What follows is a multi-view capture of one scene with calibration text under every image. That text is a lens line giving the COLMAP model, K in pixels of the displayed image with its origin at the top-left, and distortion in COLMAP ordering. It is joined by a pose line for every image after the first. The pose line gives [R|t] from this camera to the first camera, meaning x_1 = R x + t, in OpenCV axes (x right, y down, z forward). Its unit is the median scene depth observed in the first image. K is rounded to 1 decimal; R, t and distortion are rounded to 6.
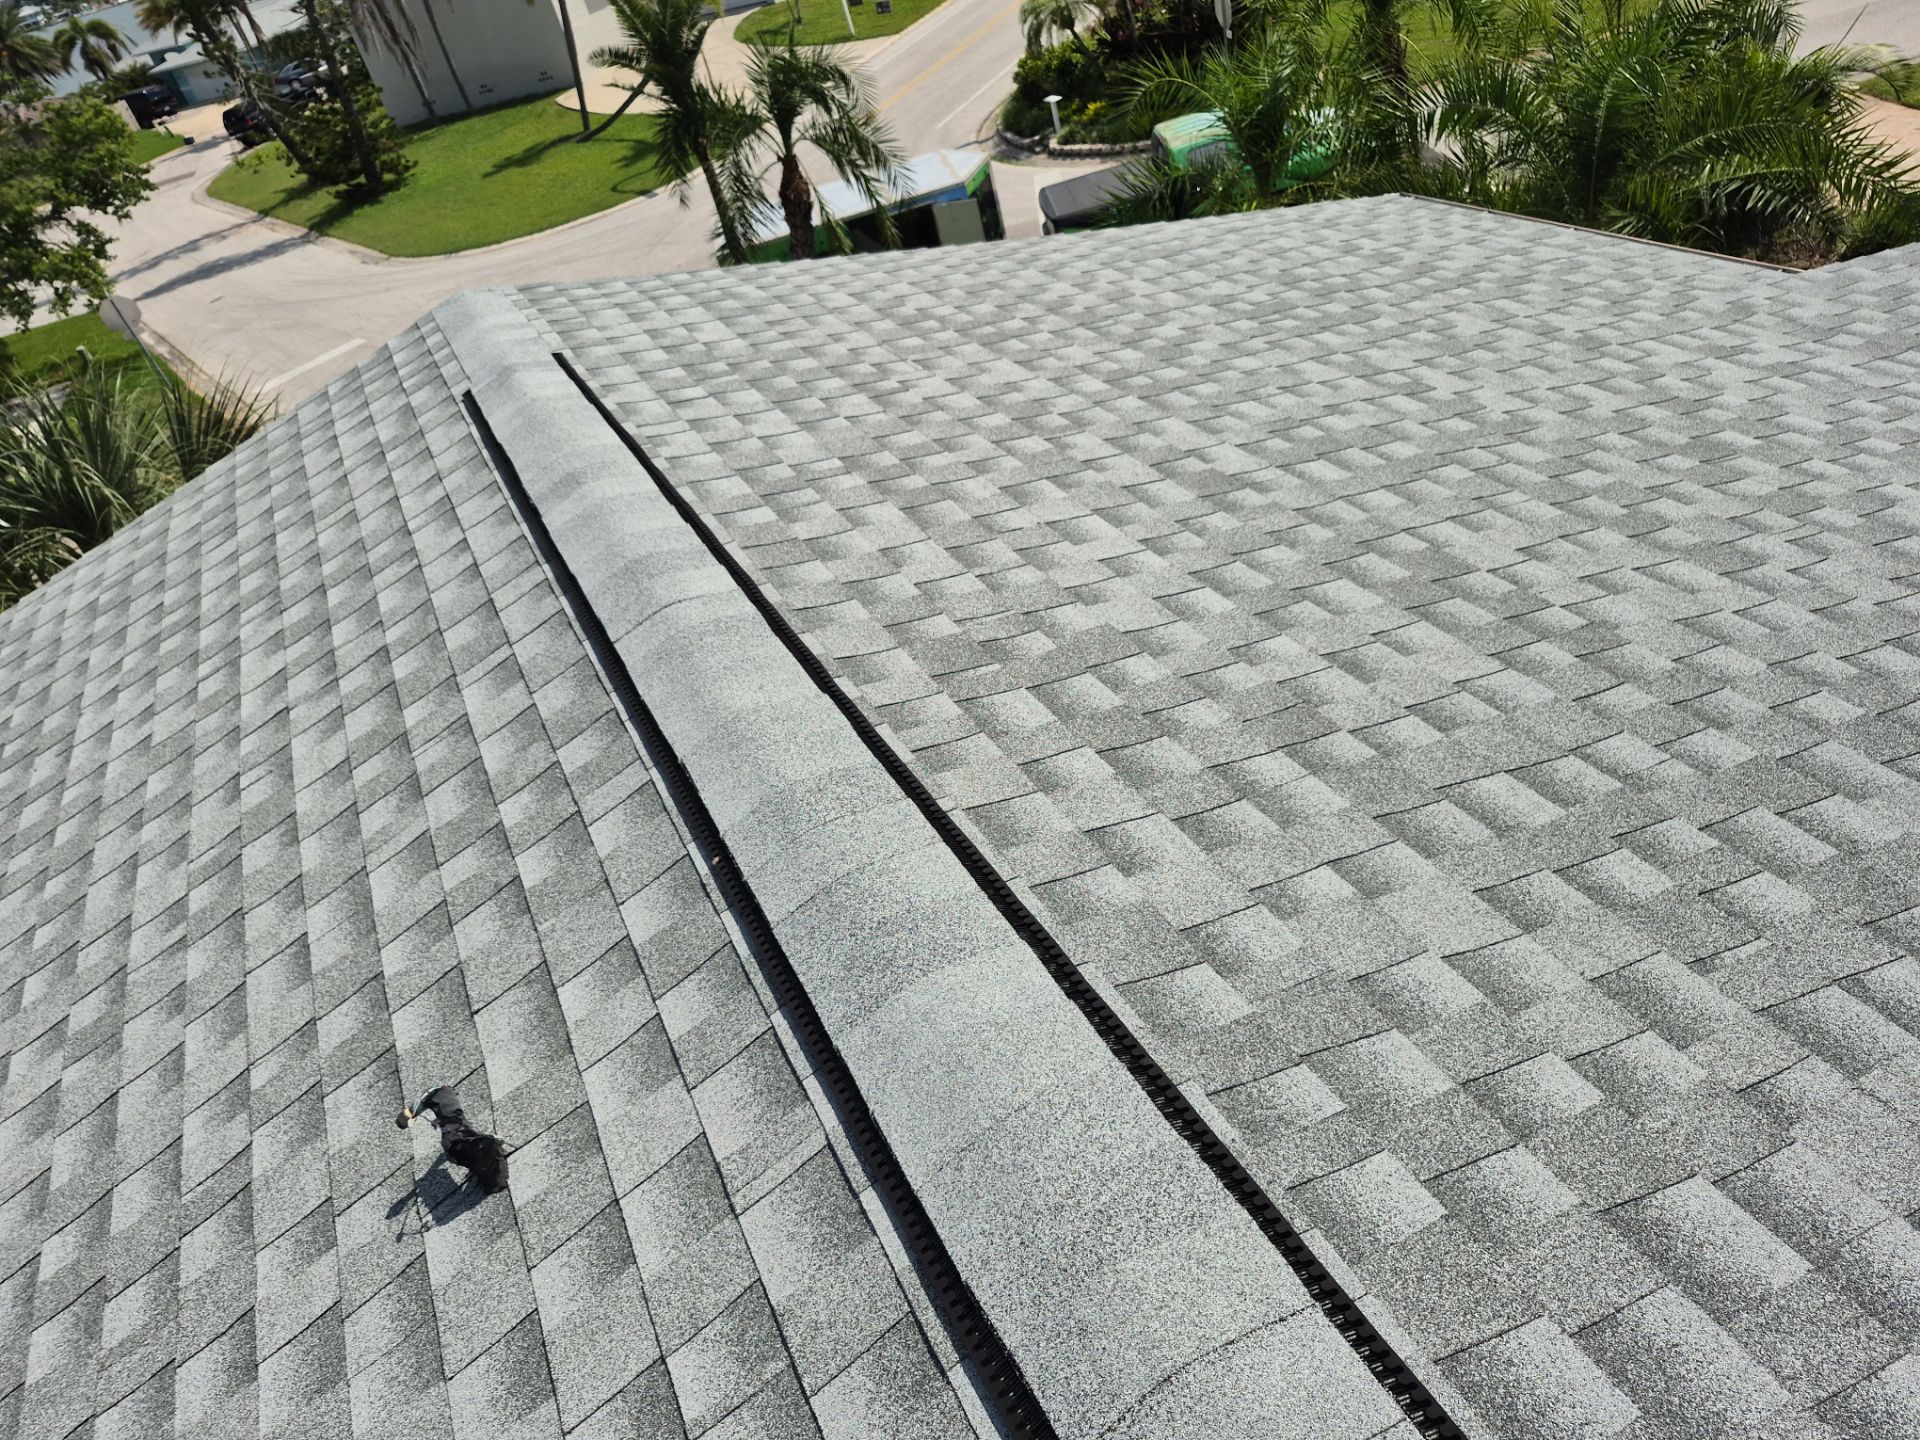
lens RADIAL K [[1345.7, 0, 1033.6], [0, 1345.7, 758.6], [0, 0, 1]] dist [0.063219, -0.052077]
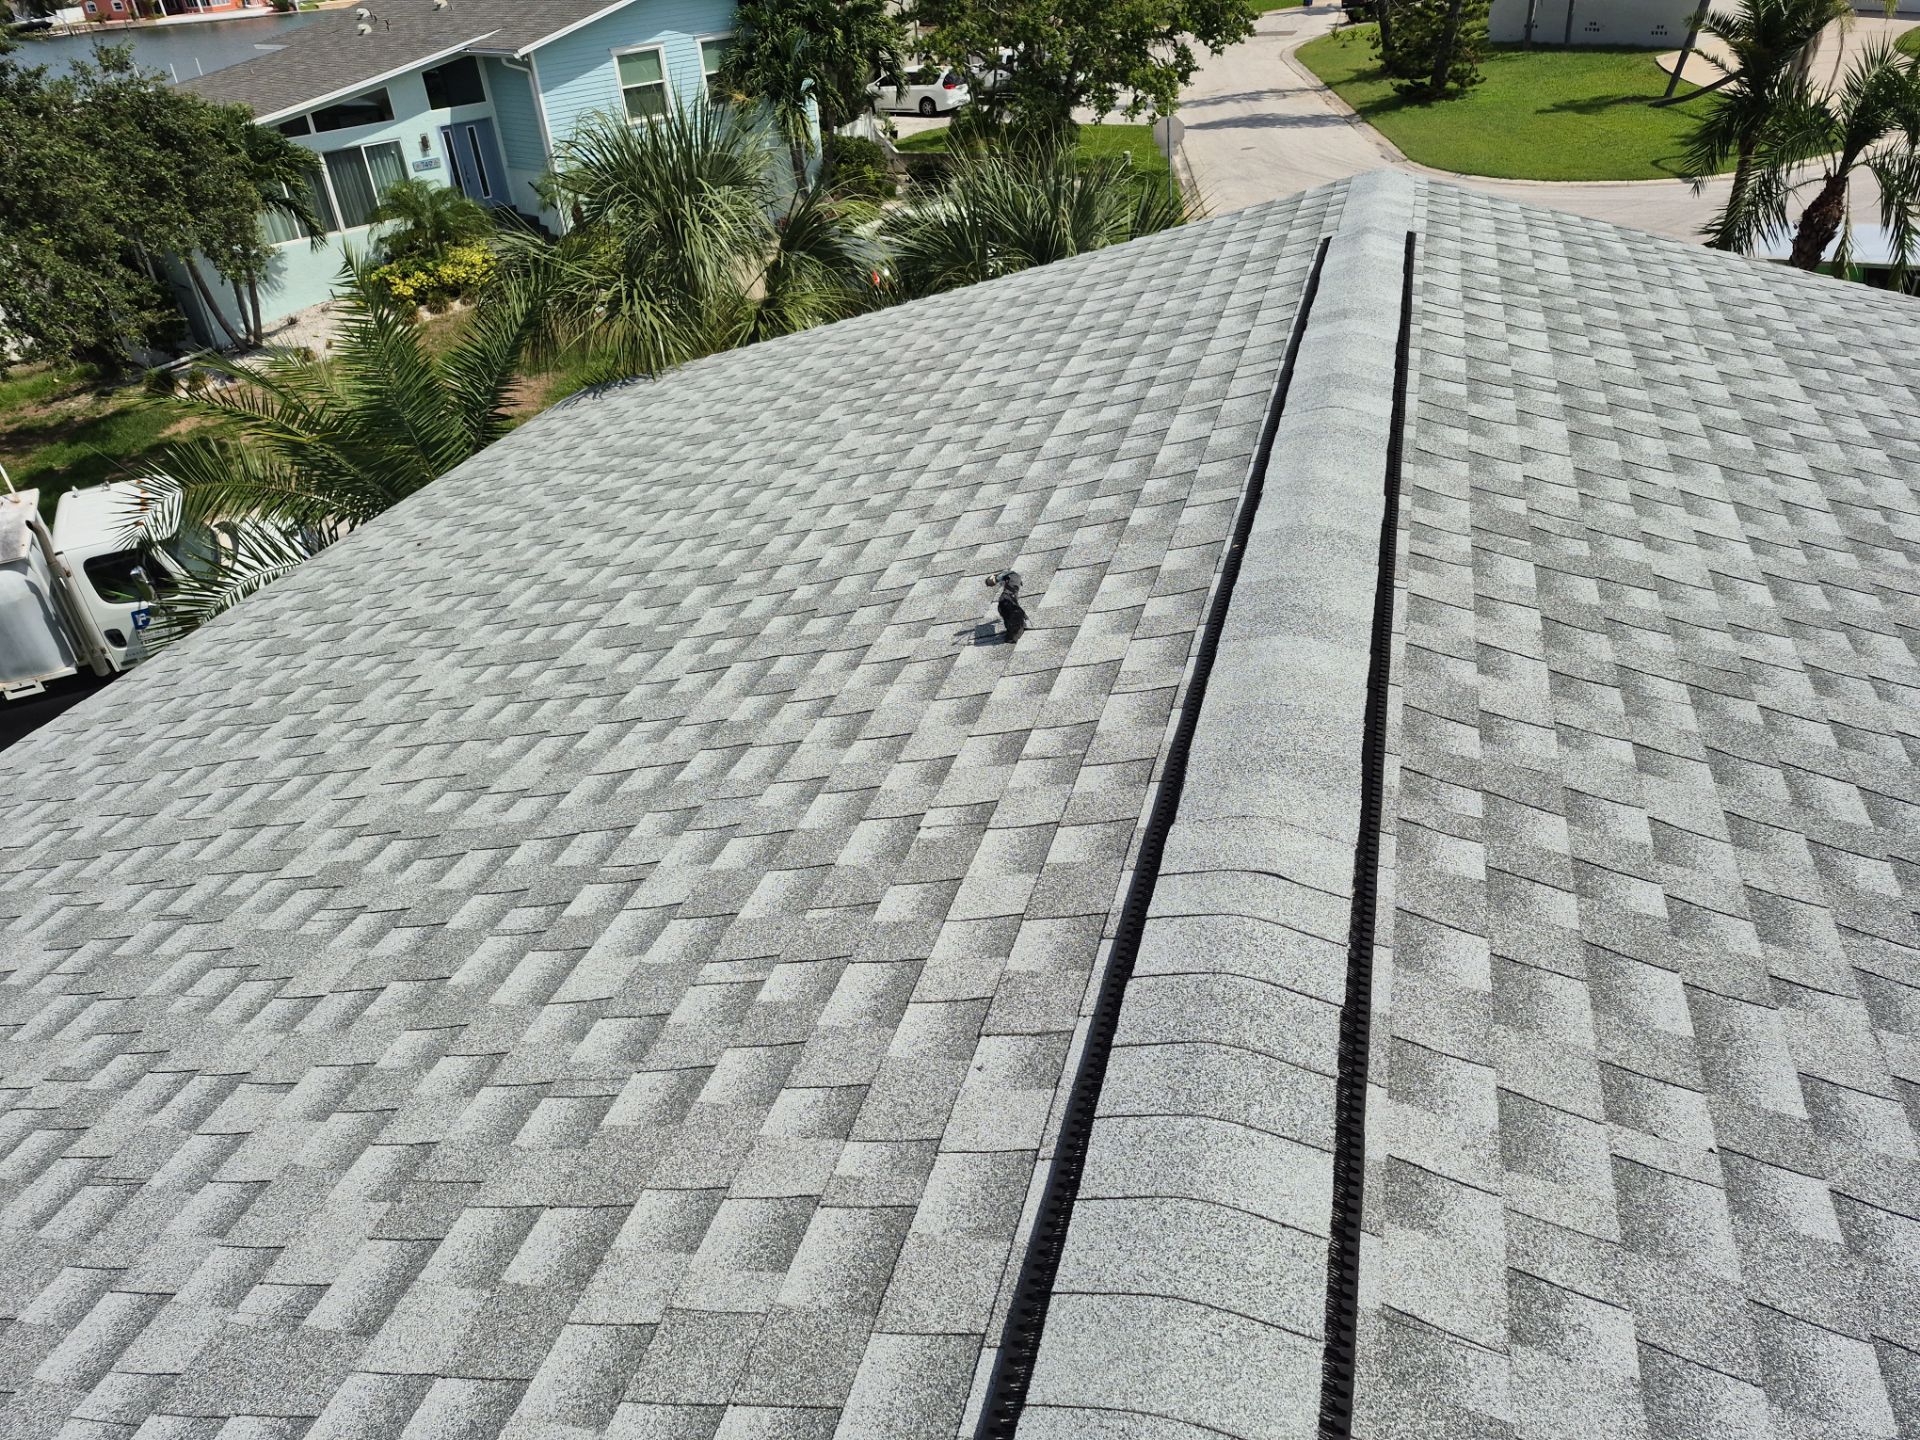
lens RADIAL K [[1358.4, 0, 992.4], [0, 1358.4, 771.9], [0, 0, 1]] dist [0.107391, -0.133488]
pose [[0.732319, 0.507844, -0.453656, 0.254785], [-0.489279, 0.855763, 0.168157, 0.118955], [0.473619, 0.098819, 0.875168, -0.258286]]
